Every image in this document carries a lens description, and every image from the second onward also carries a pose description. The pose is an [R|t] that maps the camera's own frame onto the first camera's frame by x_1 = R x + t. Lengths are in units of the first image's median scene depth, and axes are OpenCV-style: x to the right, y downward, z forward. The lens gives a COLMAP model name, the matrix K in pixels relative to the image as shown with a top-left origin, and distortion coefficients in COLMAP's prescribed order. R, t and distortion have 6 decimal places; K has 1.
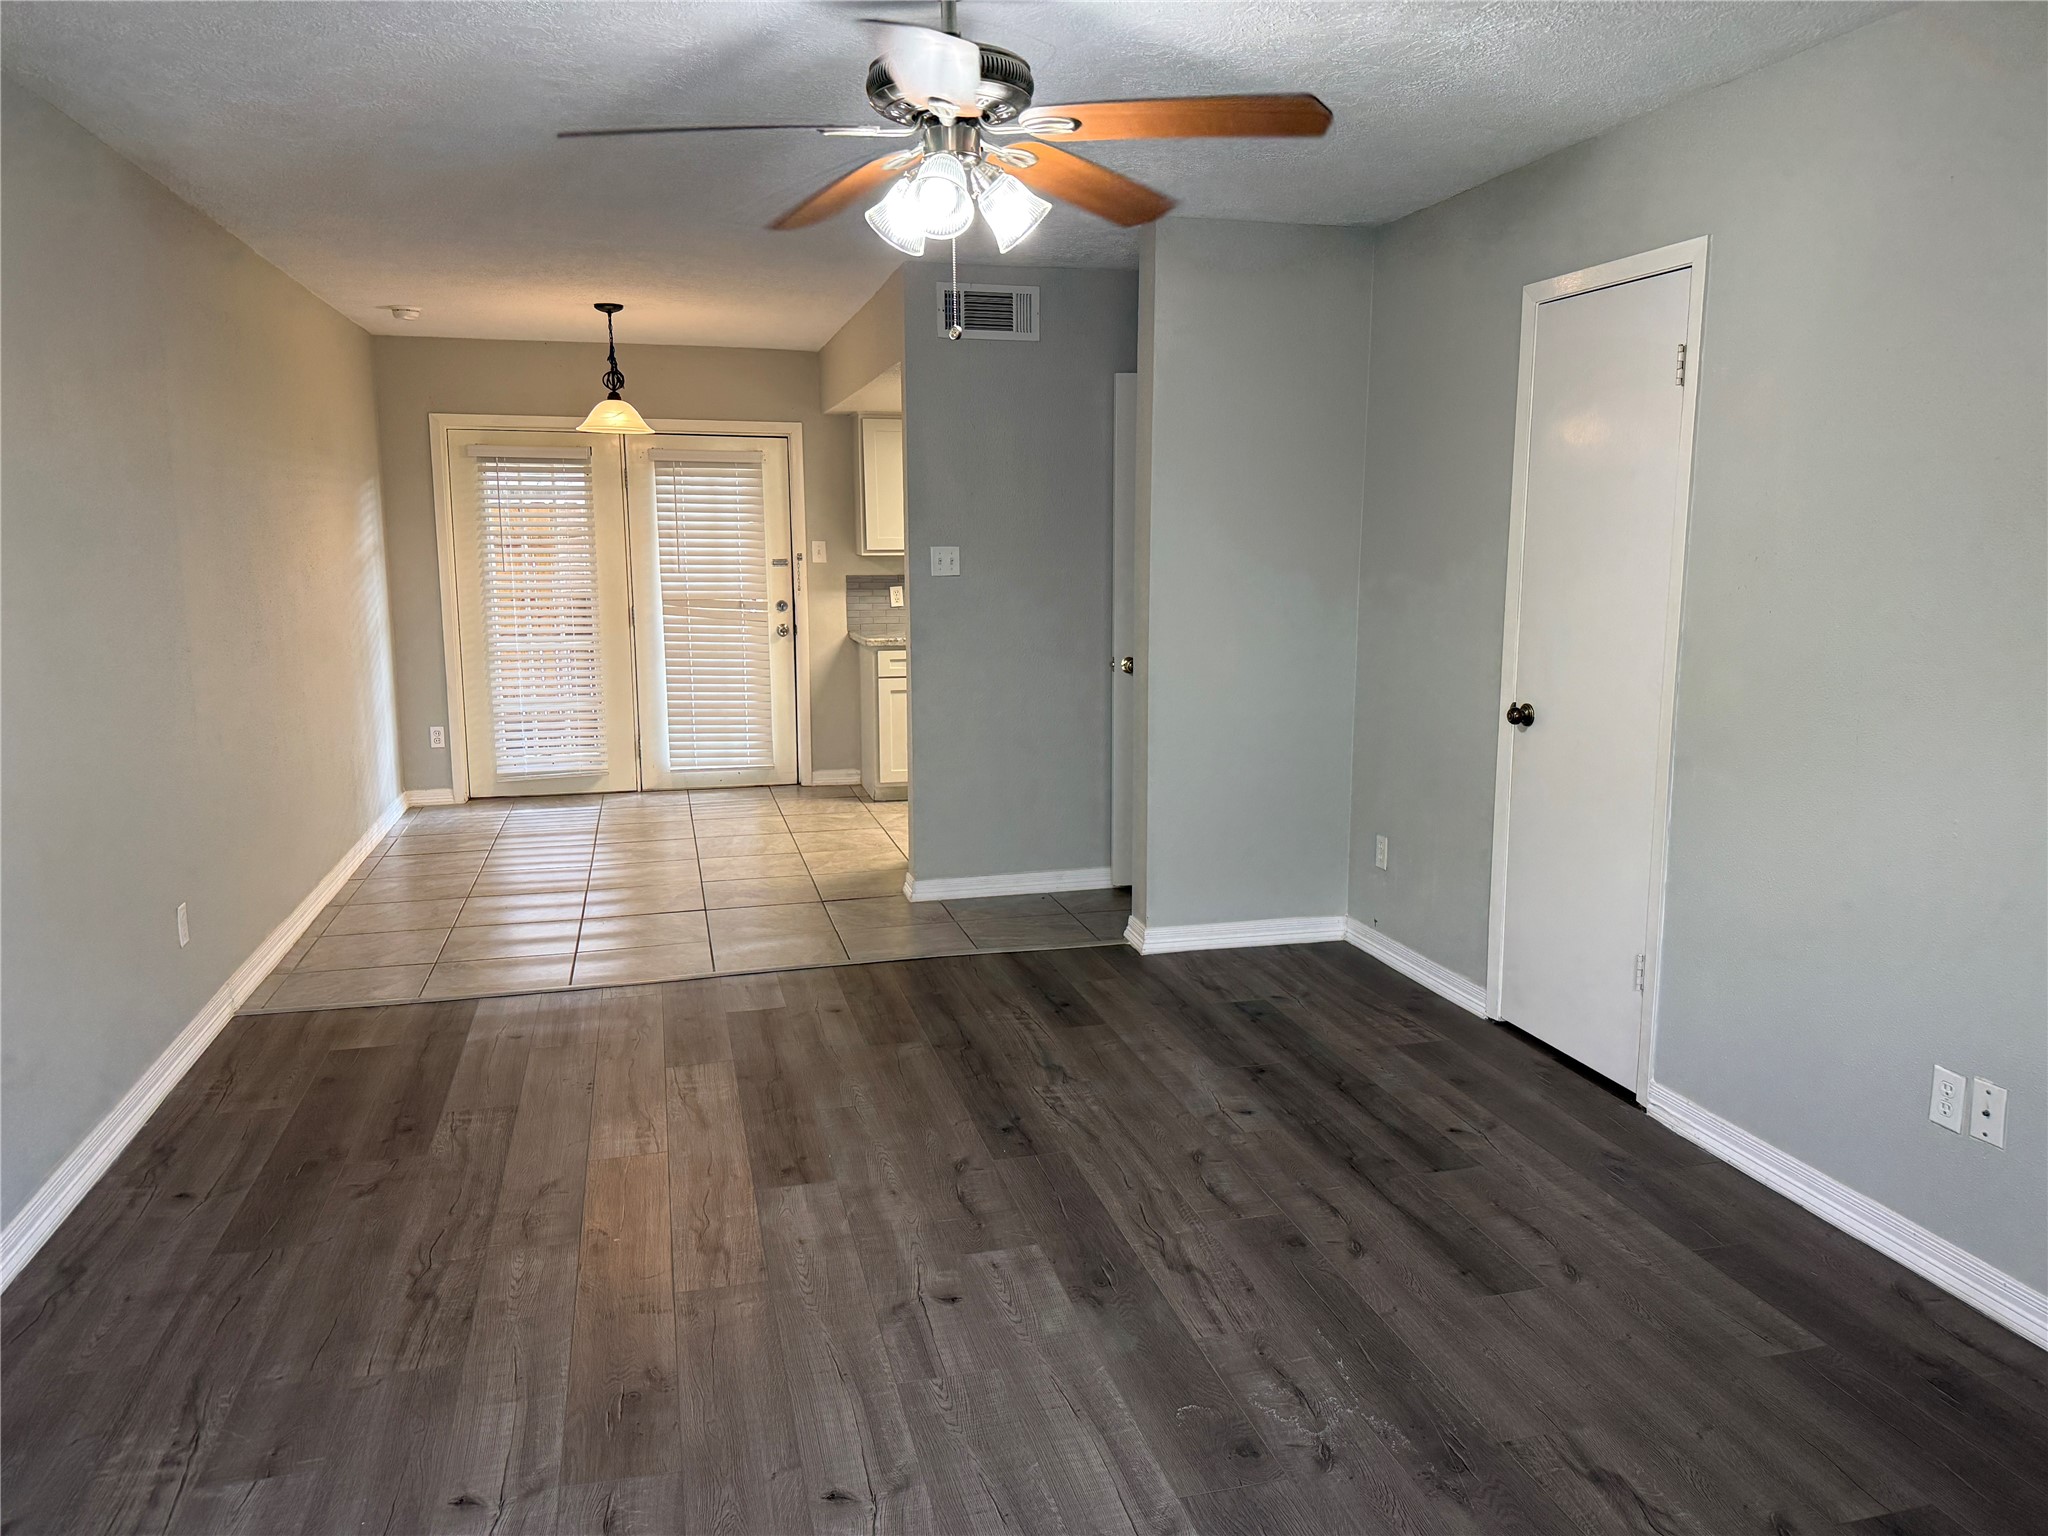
lens RADIAL K [[1440.2, 0, 1038.3], [0, 1440.2, 773.6], [0, 0, 1]] dist [0.073561, -0.107050]
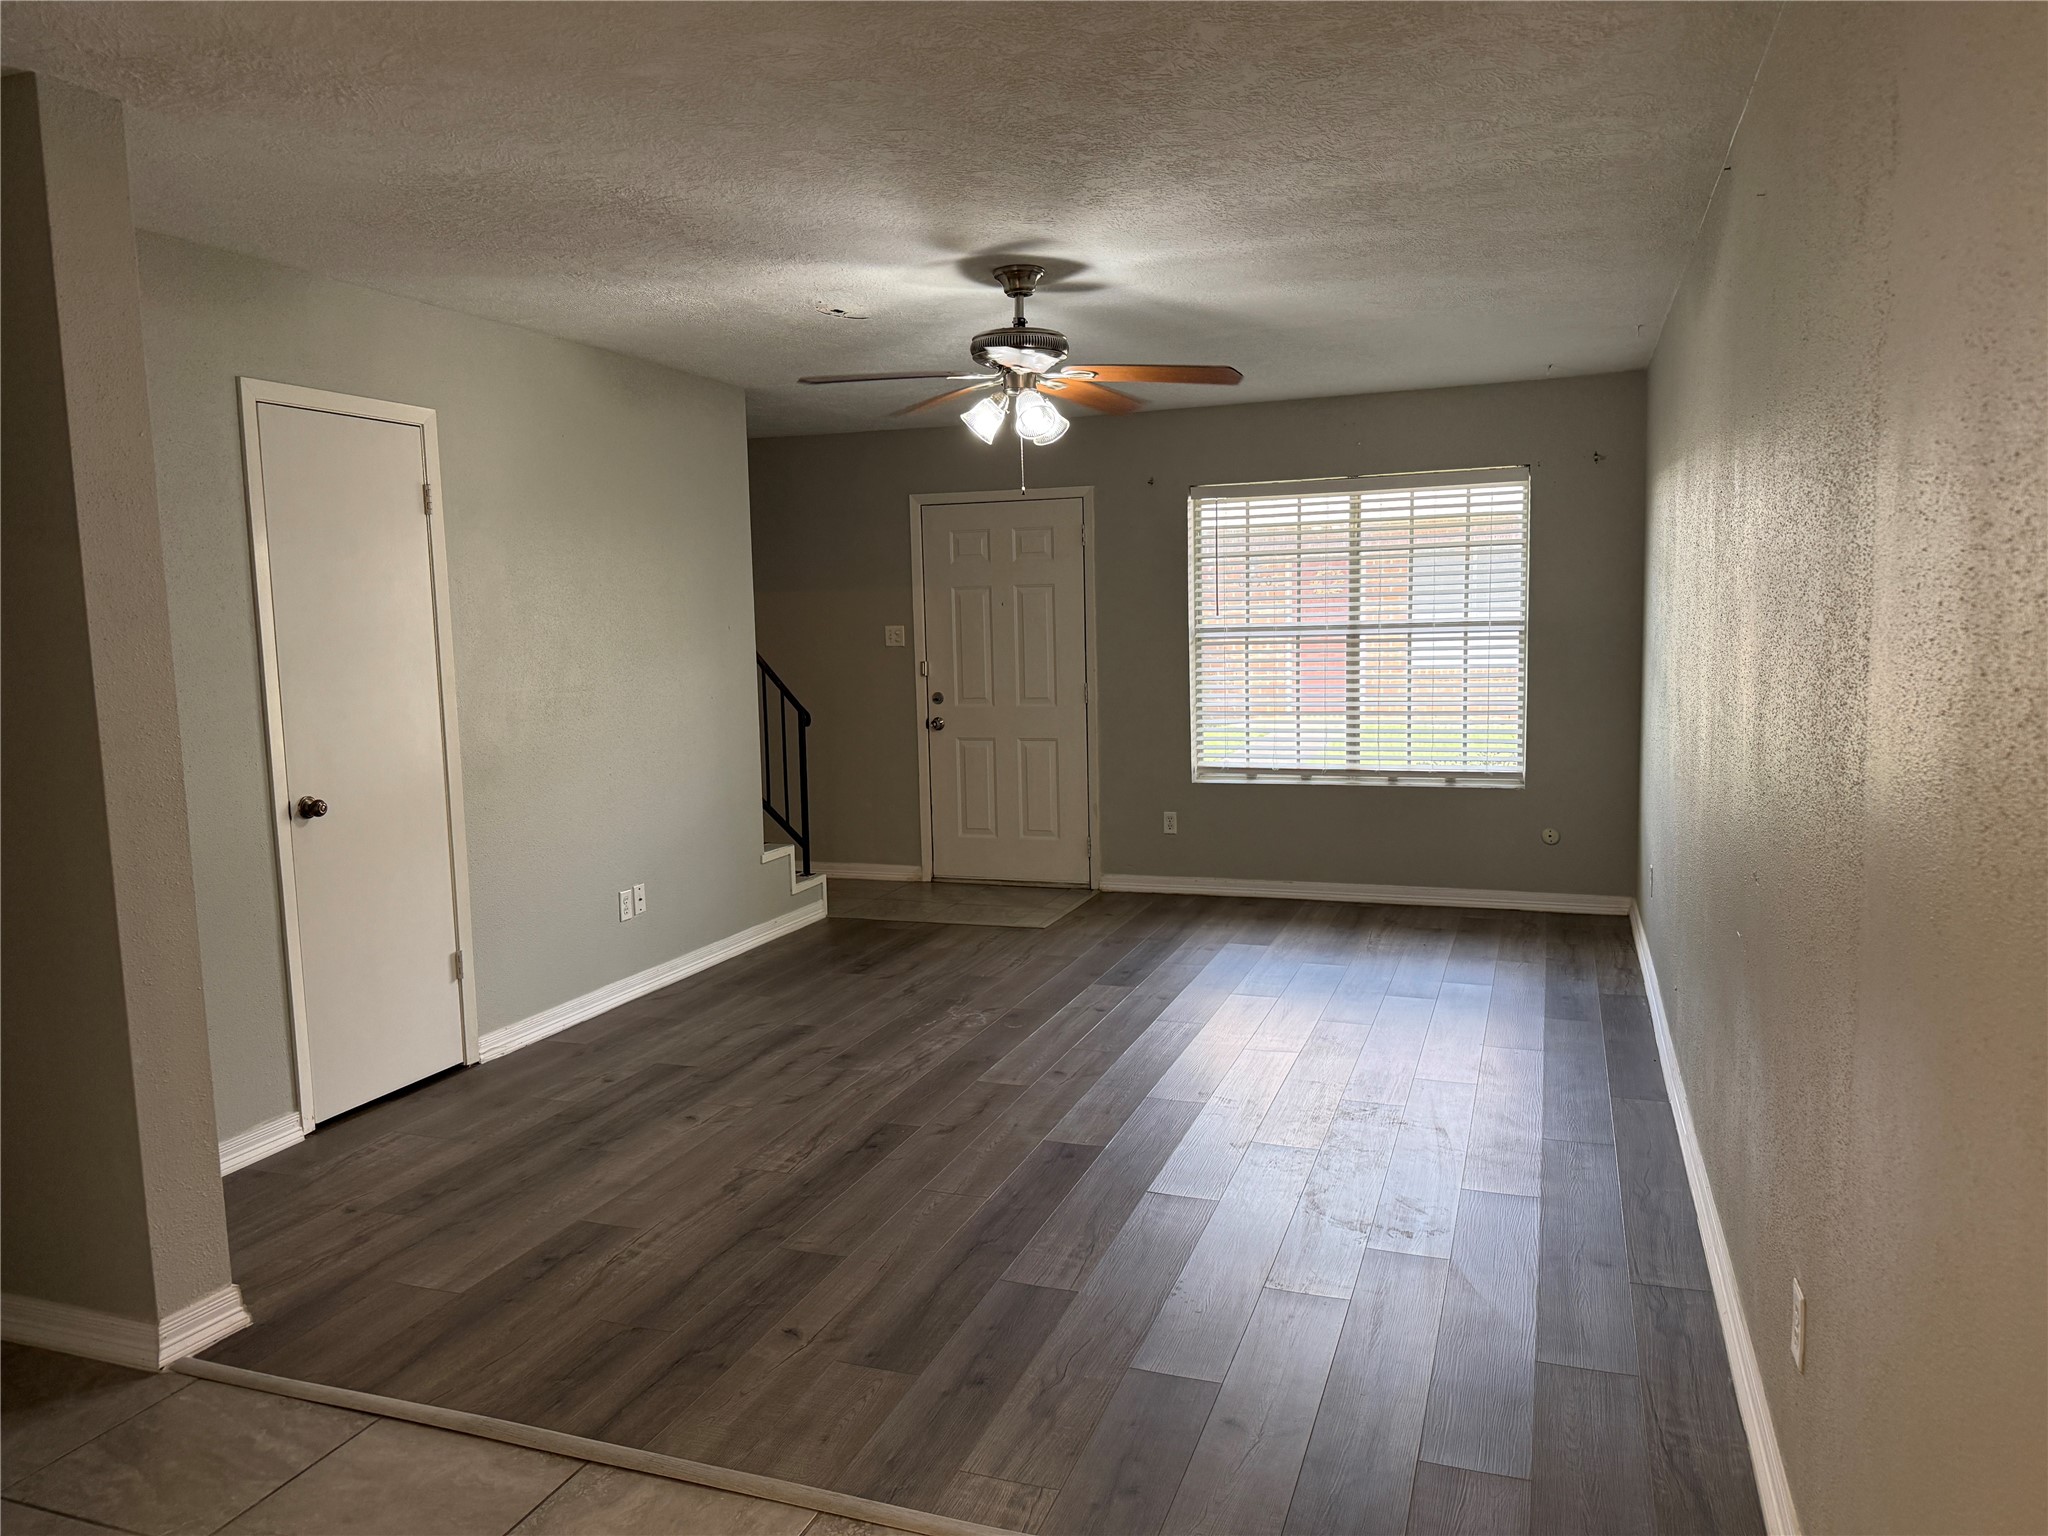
lens RADIAL K [[1440.2, 0, 1028.4], [0, 1440.2, 780.3], [0, 0, 1]] dist [0.073561, -0.107050]
pose [[-0.820934, -0.041542, 0.569510, -0.652922], [0.121256, 0.961922, 0.244954, -0.247644], [-0.558000, 0.270147, -0.784638, 1.522383]]
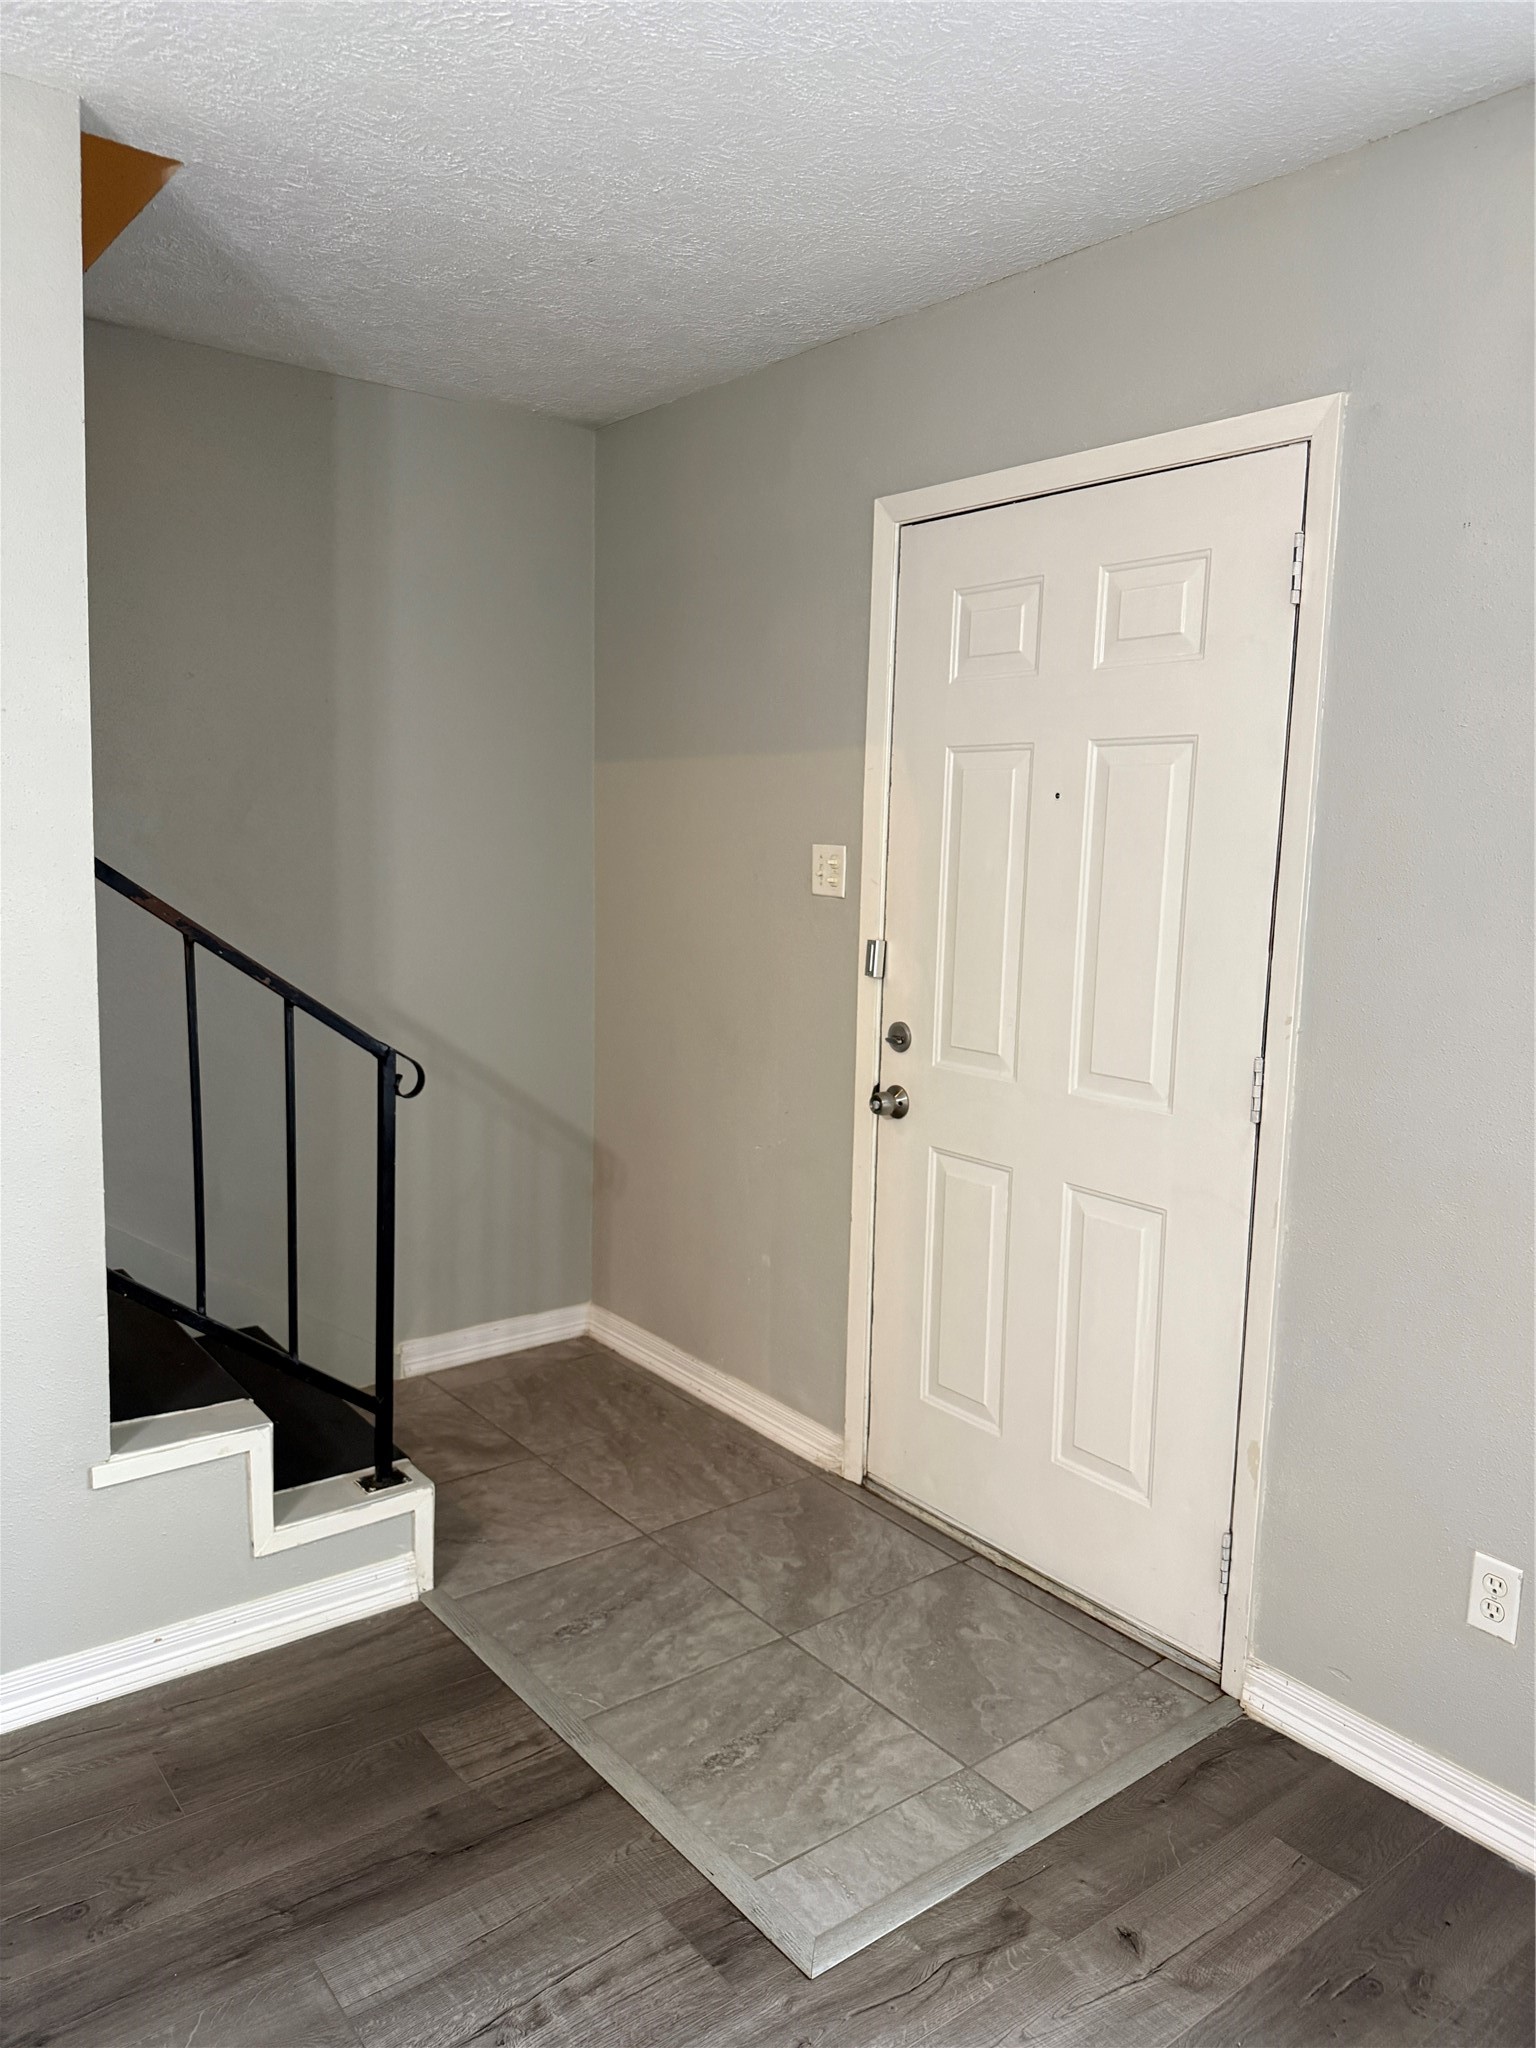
lens RADIAL K [[1440.2, 0, 772.4], [0, 1440.2, 1027.5], [0, 0, 1]] dist [0.073561, -0.107050]
pose [[-0.384618, -0.132648, 0.913495, -0.108453], [0.133693, 0.971181, 0.197315, -0.057777], [-0.913343, 0.198019, -0.355800, 0.381561]]
